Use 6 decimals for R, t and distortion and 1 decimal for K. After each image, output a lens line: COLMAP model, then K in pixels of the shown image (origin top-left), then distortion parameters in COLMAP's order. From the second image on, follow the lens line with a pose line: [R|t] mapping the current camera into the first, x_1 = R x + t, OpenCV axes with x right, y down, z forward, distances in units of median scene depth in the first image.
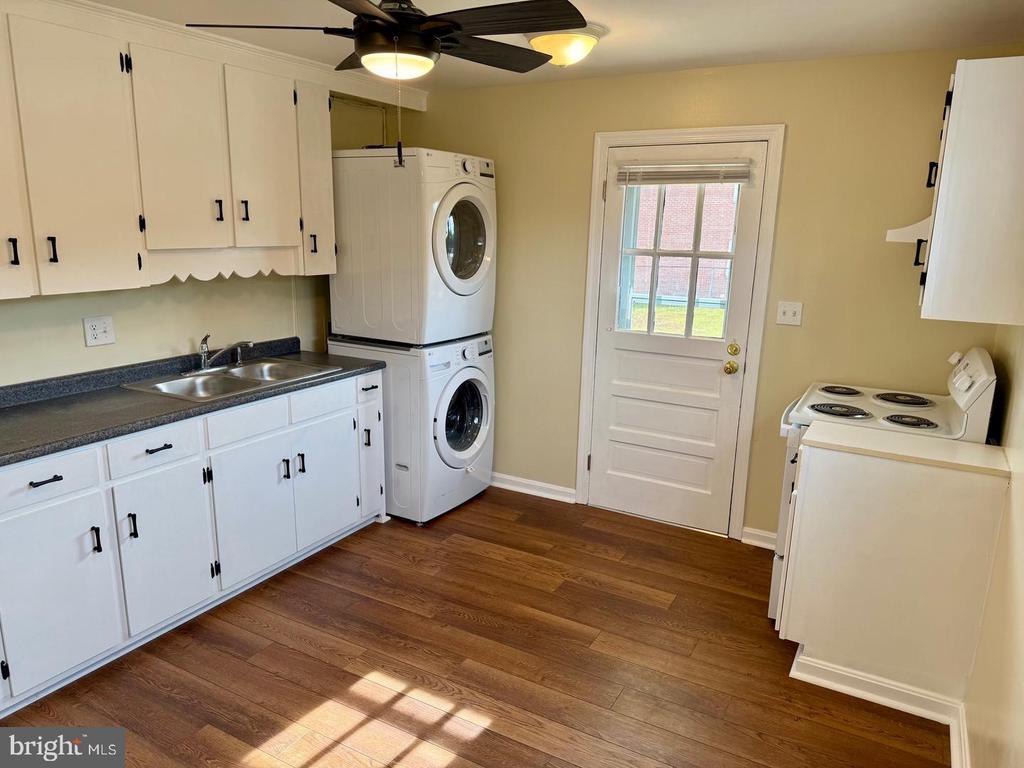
lens RADIAL K [[730.1, 0, 510.2], [0, 730.1, 387.8], [0, 0, 1]] dist [0.039340, -0.035294]
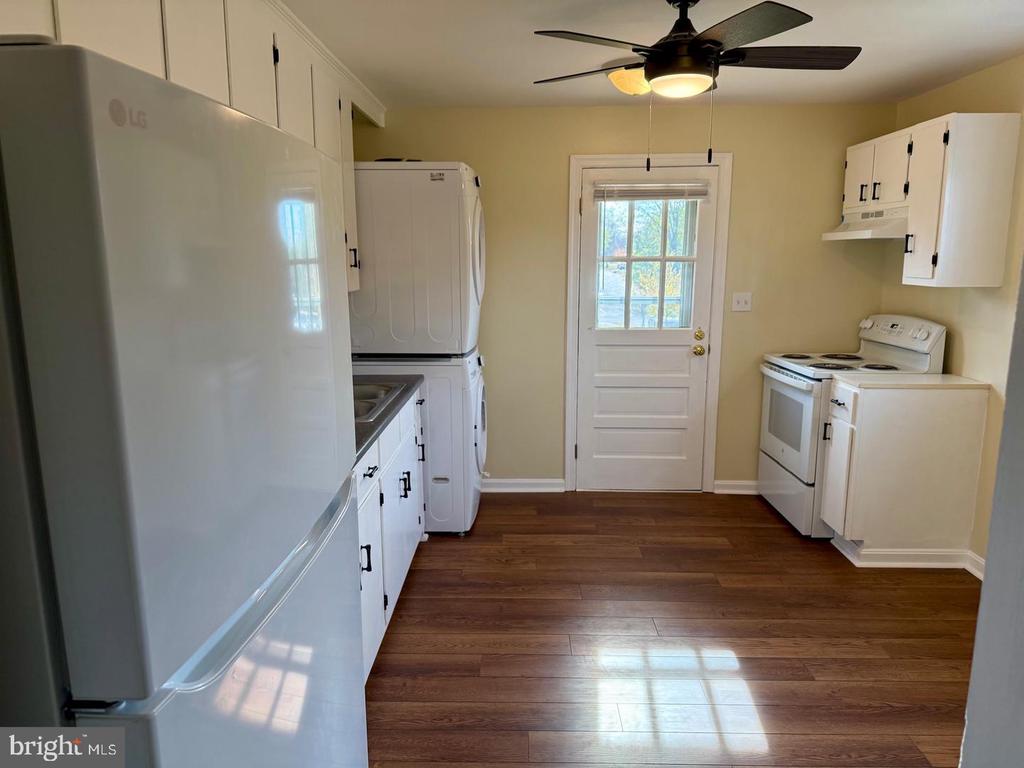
lens RADIAL K [[730.1, 0, 510.0], [0, 730.1, 386.9], [0, 0, 1]] dist [0.039340, -0.035294]
pose [[0.879259, -0.107155, 0.464135, -0.547837], [0.127102, 0.991819, -0.011801, 0.007172], [-0.459073, 0.069369, 0.885686, 0.073687]]
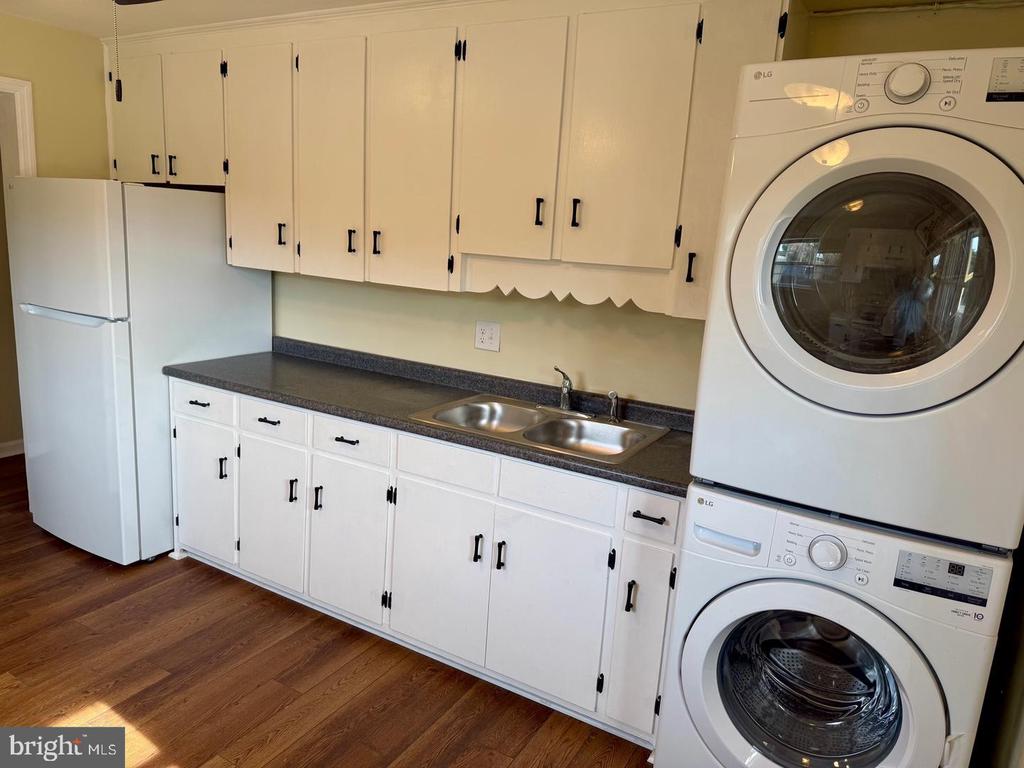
lens RADIAL K [[730.1, 0, 510.7], [0, 730.1, 372.3], [0, 0, 1]] dist [0.039340, -0.035294]
pose [[-0.018875, 0.174367, -0.984500, 0.360592], [-0.279581, 0.944474, 0.172638, -0.178776], [0.959936, 0.278506, 0.030923, 0.863596]]
